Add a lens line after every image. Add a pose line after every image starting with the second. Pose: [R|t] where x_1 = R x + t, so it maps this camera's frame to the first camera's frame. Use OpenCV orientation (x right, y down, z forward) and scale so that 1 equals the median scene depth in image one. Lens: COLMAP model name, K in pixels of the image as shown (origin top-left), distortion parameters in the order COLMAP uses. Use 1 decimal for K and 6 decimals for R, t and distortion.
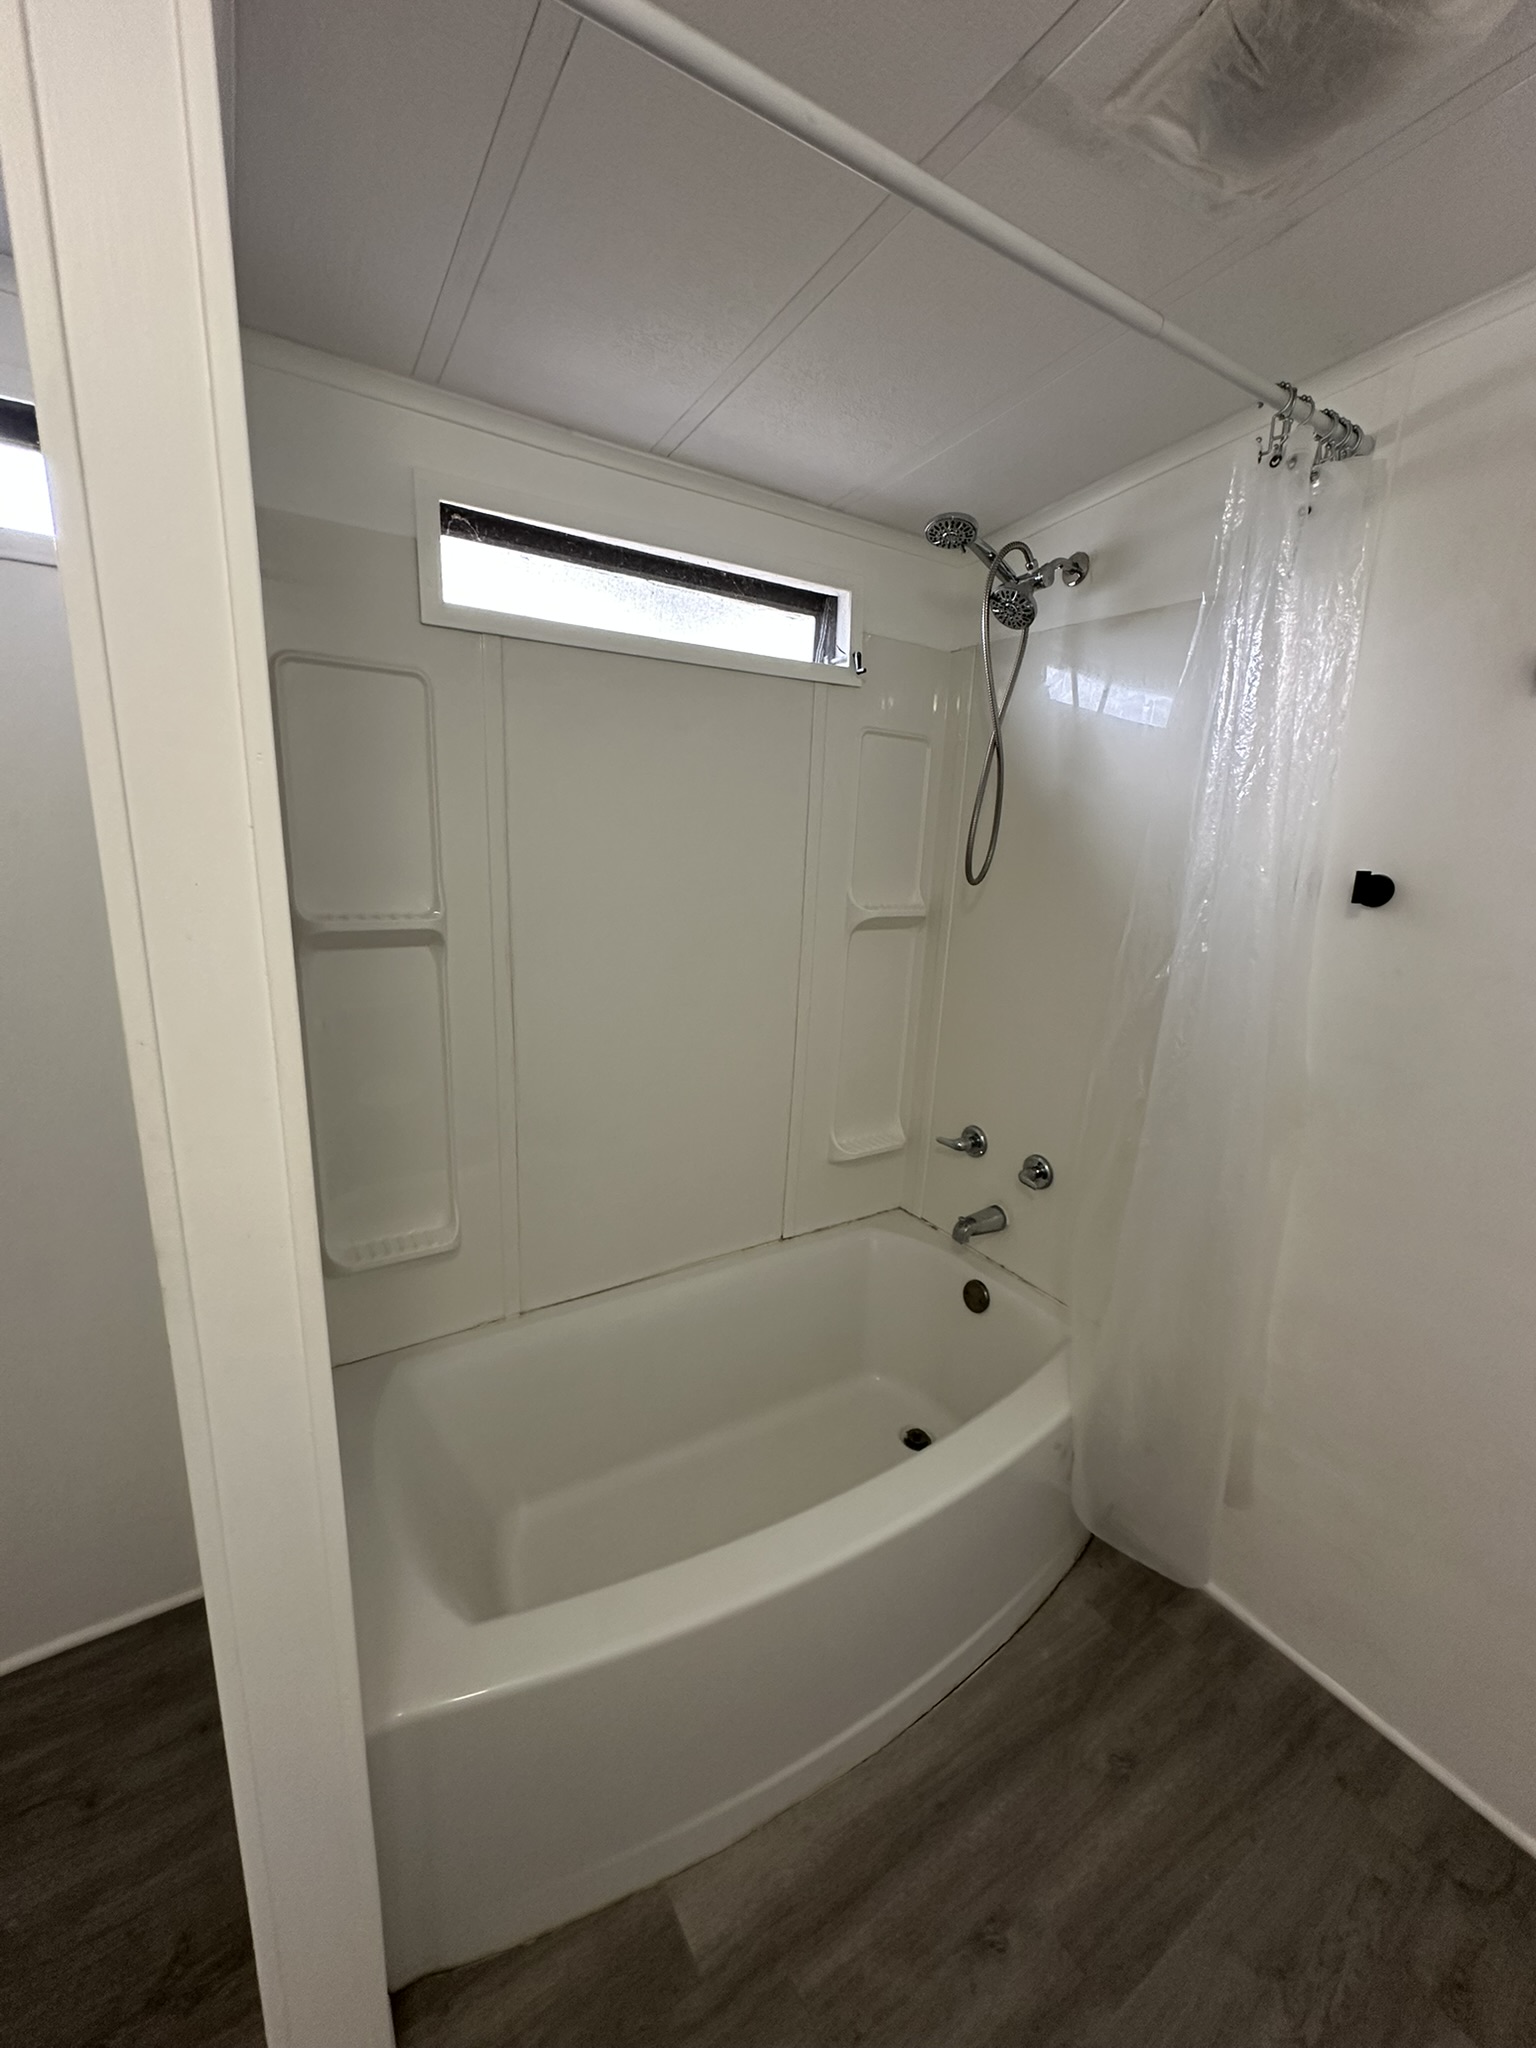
lens RADIAL K [[813.7, 0, 756.3], [0, 813.7, 1018.2], [0, 0, 1]] dist [-0.005463, 0.001407]
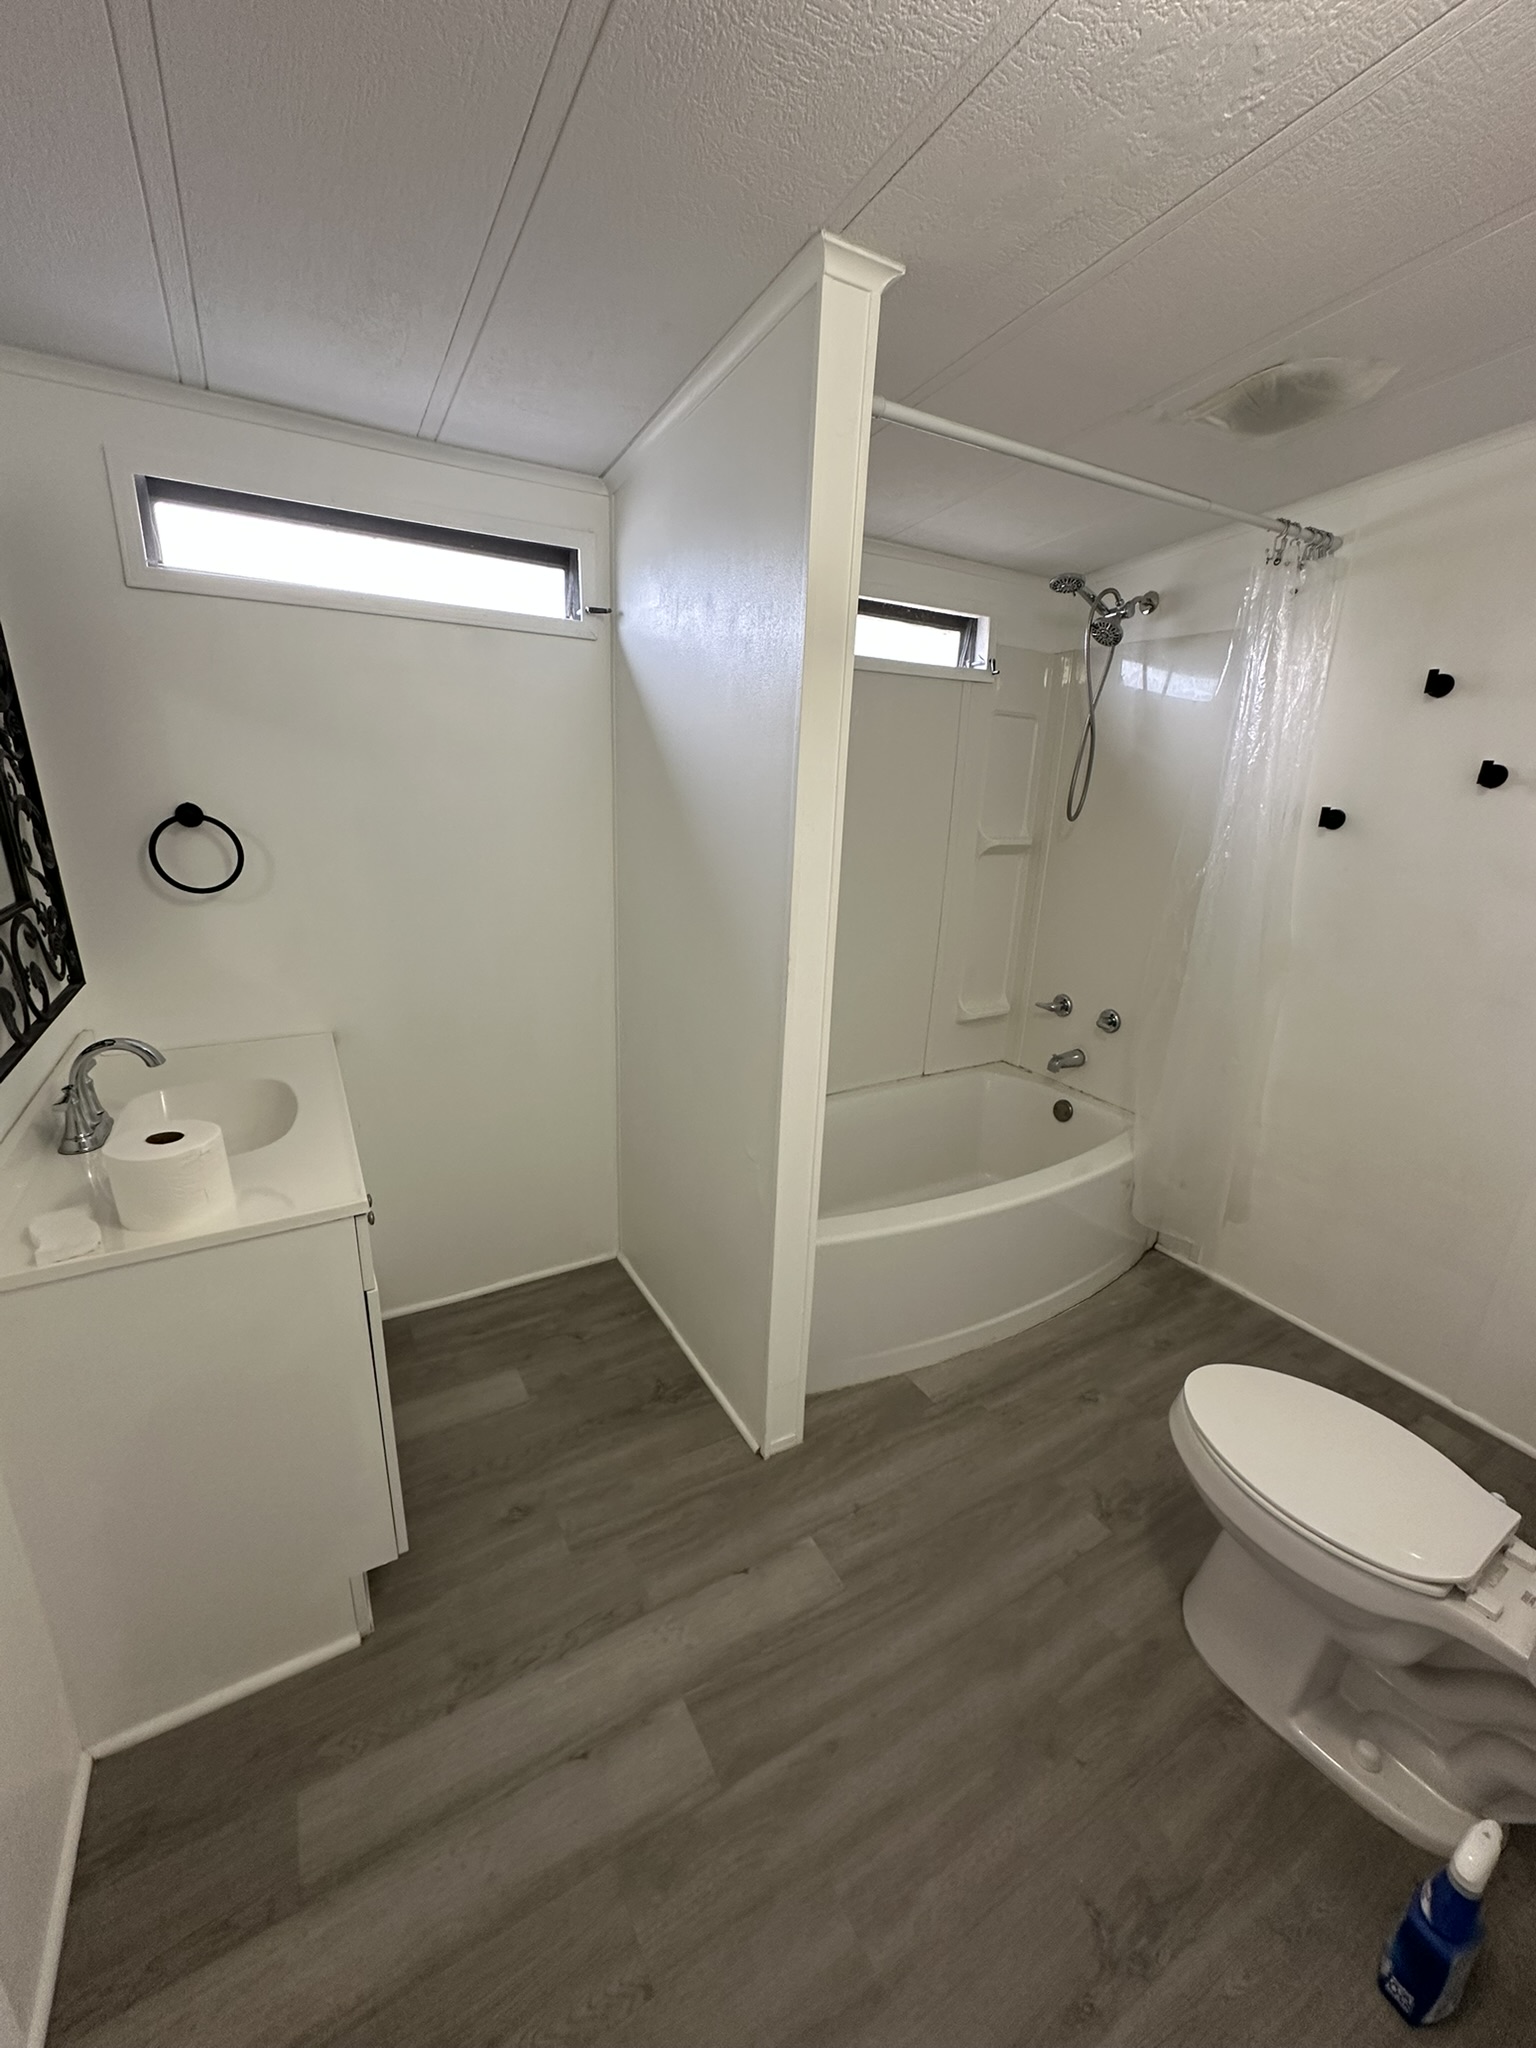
lens RADIAL K [[813.7, 0, 754.9], [0, 813.7, 1018.5], [0, 0, 1]] dist [-0.005463, 0.001407]
pose [[0.999182, 0.001796, -0.040405, -0.309359], [0.000469, 0.998432, 0.055972, 0.139317], [0.040443, -0.055945, 0.997614, -0.642445]]
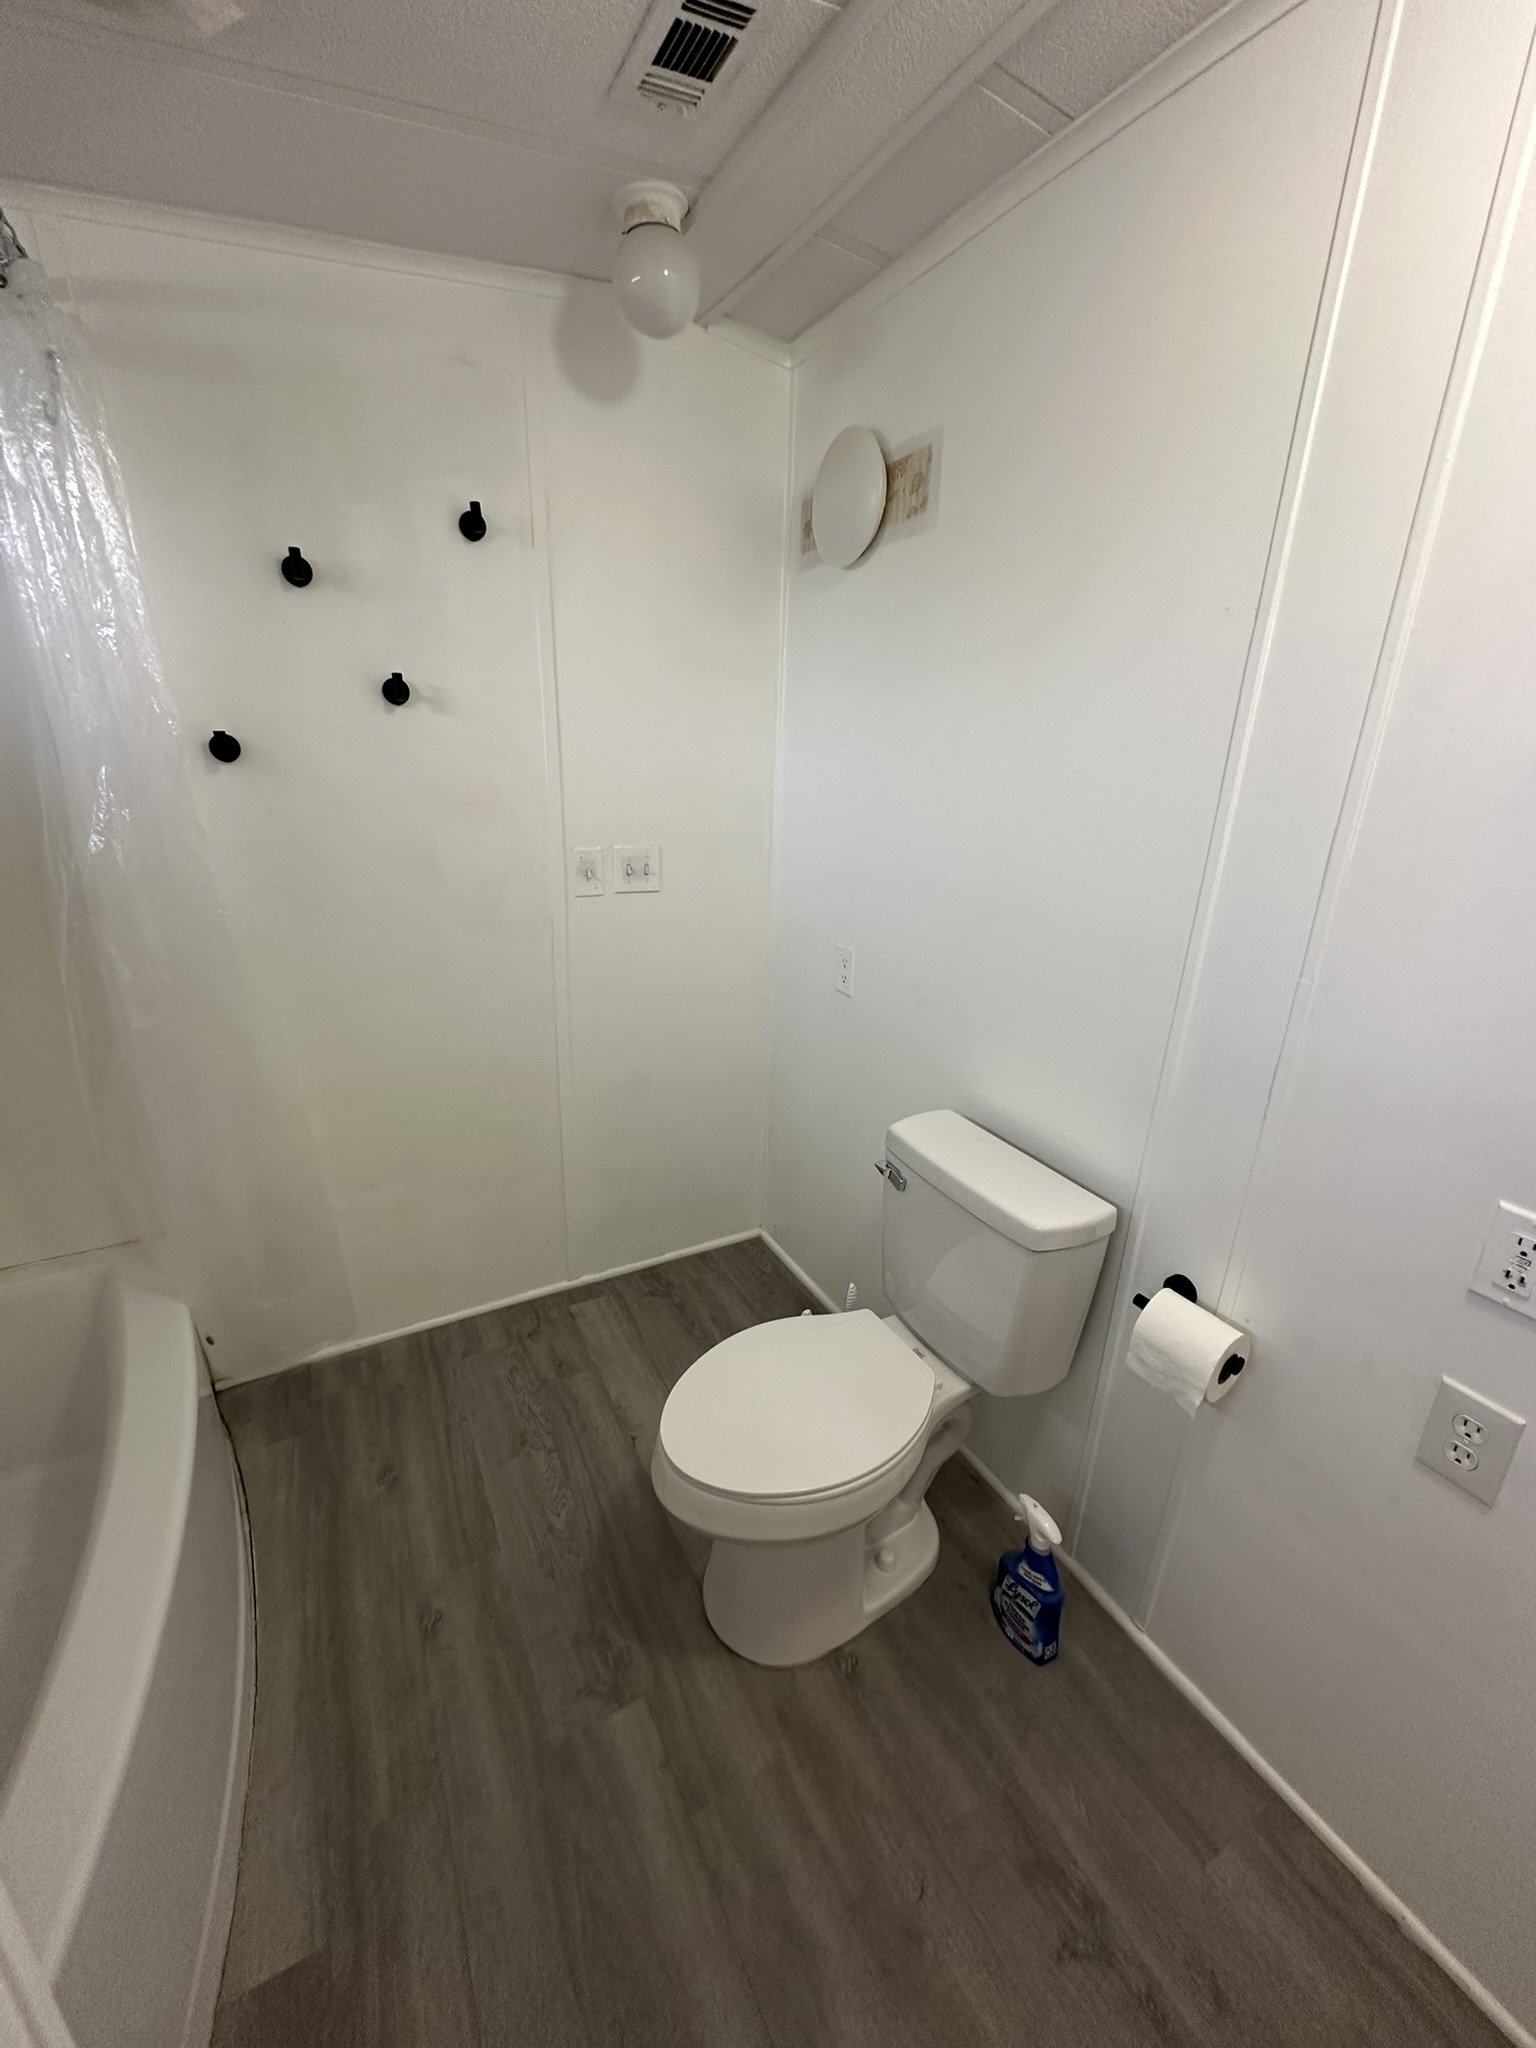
lens RADIAL K [[813.7, 0, 778.7], [0, 813.7, 1019.4], [0, 0, 1]] dist [-0.005463, 0.001407]
pose [[0.052824, -0.362356, 0.930542, -0.404107], [0.203458, 0.916202, 0.345222, -0.036239], [-0.977658, 0.171090, 0.122122, 0.124378]]
